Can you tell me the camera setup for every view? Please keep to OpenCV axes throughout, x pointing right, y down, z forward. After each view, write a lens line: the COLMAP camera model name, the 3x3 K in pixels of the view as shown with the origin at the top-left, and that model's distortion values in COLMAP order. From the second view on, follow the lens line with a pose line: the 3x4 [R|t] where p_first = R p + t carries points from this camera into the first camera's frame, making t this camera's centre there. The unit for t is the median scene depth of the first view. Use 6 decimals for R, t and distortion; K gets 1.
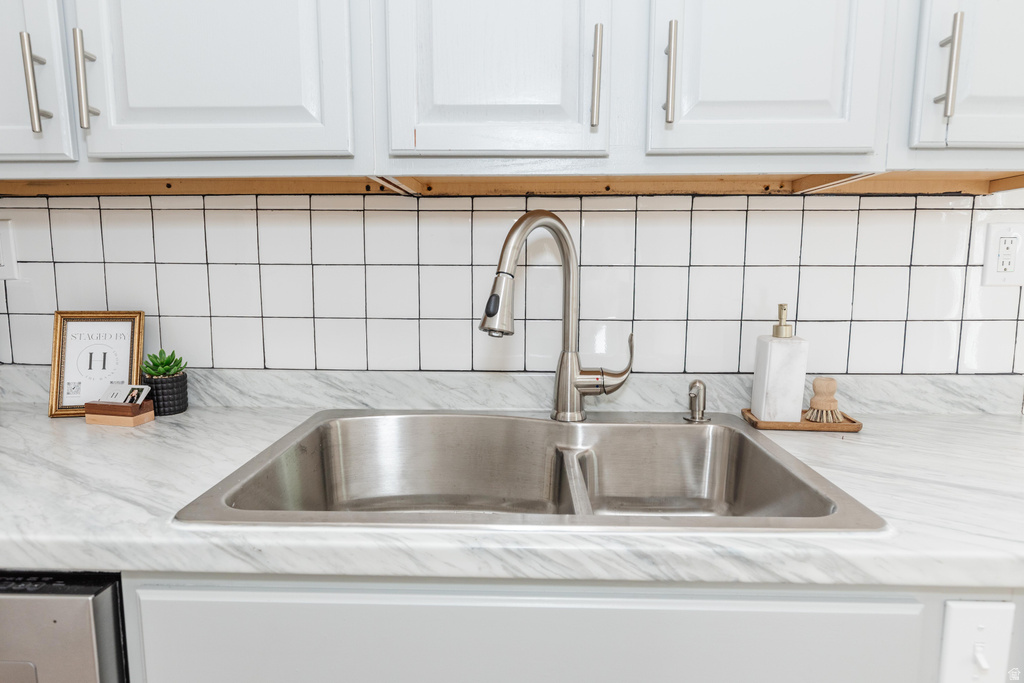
lens RADIAL K [[615.4, 0, 512.0], [0, 615.4, 341.5], [0, 0, 1]] dist [0.000586, -0.000968]
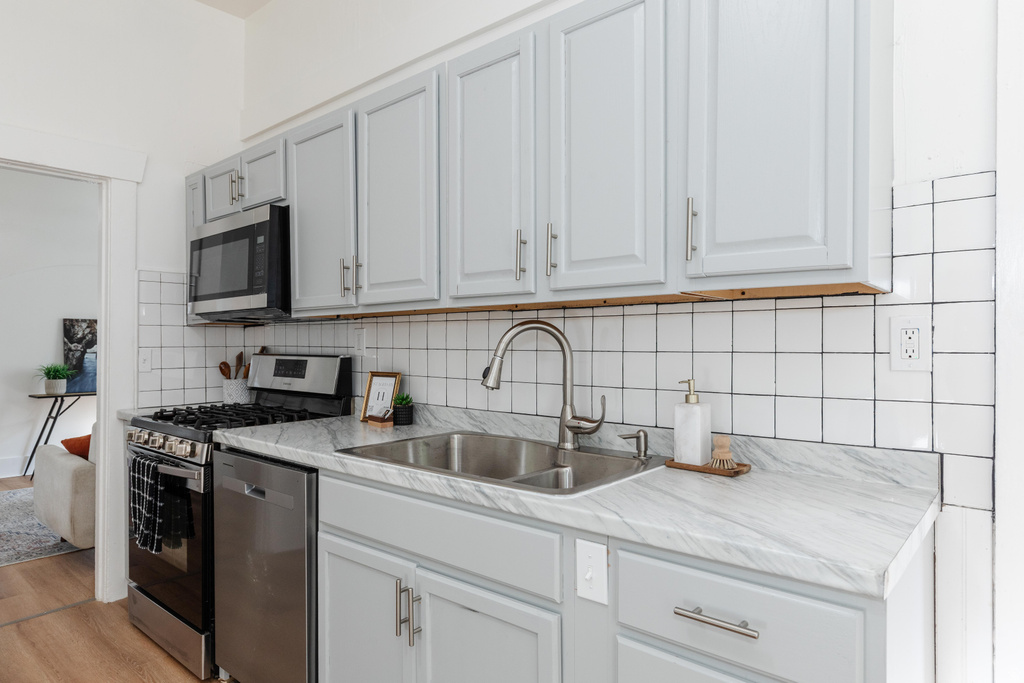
lens RADIAL K [[615.4, 0, 512.0], [0, 615.4, 341.5], [0, 0, 1]] dist [0.000586, -0.000968]
pose [[0.779616, -0.004488, -0.626242, 0.981484], [-0.072938, 0.992518, -0.097916, 0.020209], [0.621996, 0.122014, 0.773455, -0.346615]]
